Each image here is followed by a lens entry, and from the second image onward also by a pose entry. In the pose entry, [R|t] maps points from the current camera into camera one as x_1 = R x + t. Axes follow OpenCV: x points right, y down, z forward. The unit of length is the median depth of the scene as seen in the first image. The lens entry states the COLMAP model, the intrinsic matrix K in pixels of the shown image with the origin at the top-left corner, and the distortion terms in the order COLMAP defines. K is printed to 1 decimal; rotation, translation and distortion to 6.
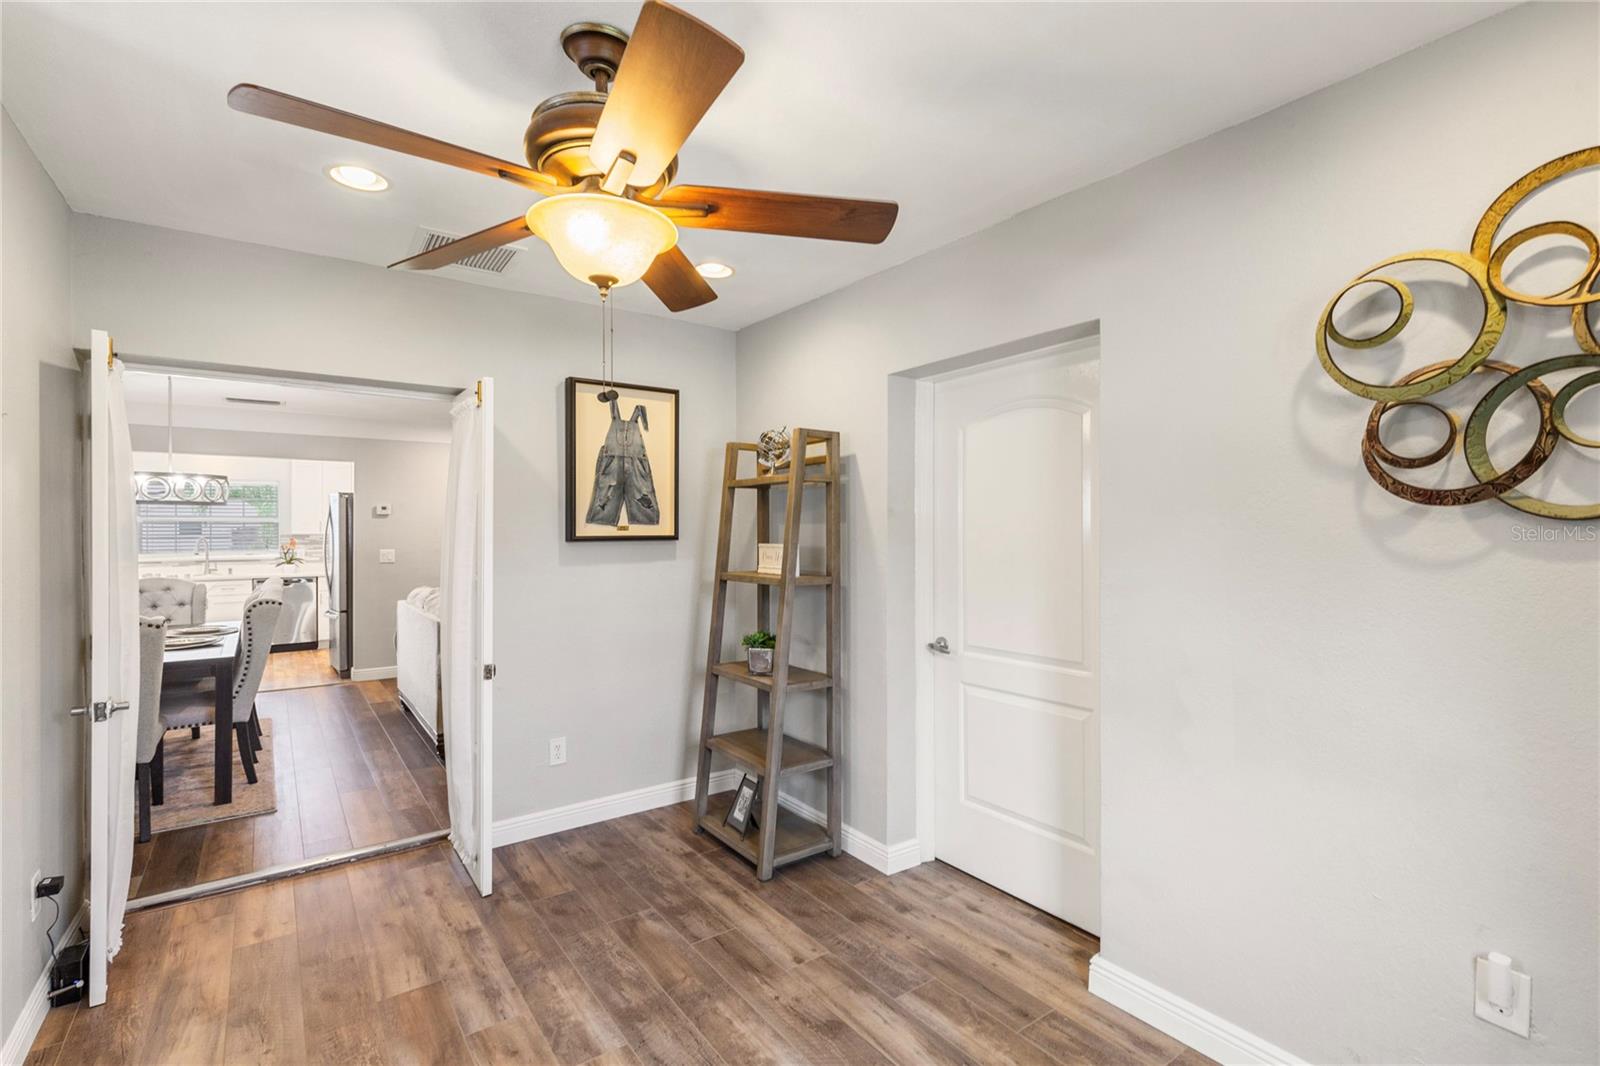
lens RADIAL K [[738.2, 0, 800.9], [0, 738.2, 528.1], [0, 0, 1]] dist [0.007082, -0.000378]
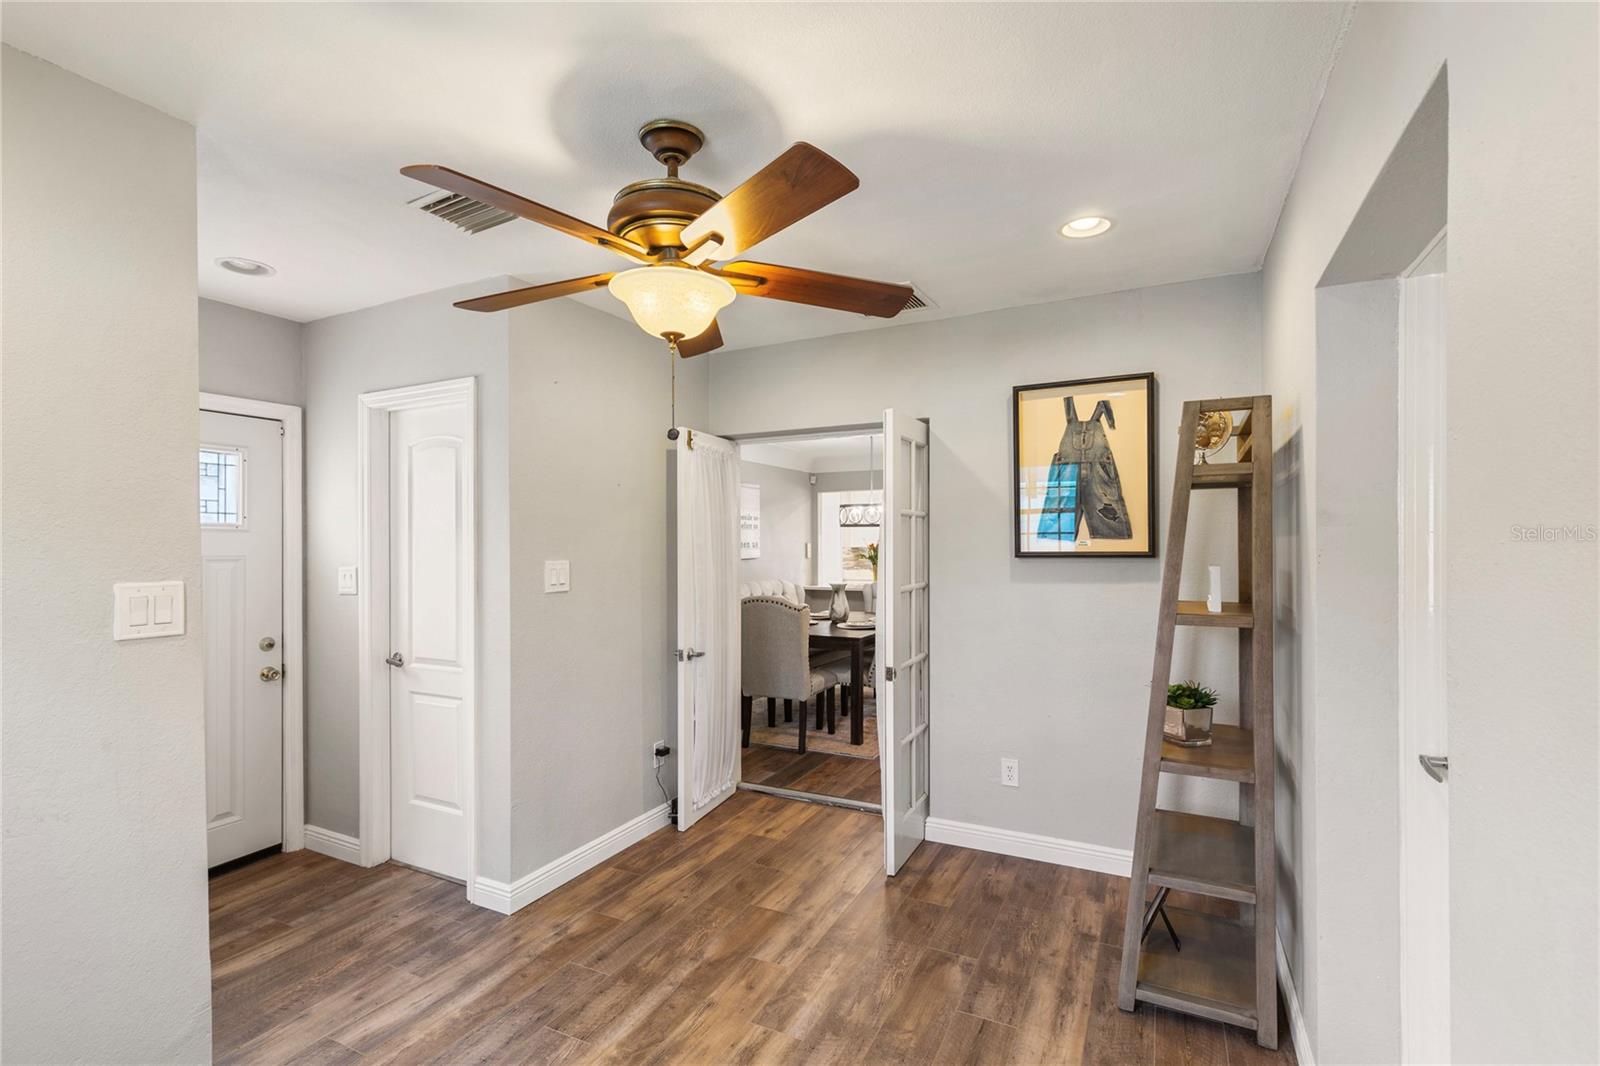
lens RADIAL K [[738.2, 0, 805.7], [0, 738.2, 539.7], [0, 0, 1]] dist [0.007082, -0.000378]
pose [[0.454919, -0.004730, -0.890520, 0.487591], [0.003913, 0.999987, -0.003313, -0.003131], [0.890524, -0.001978, 0.454931, 0.371037]]
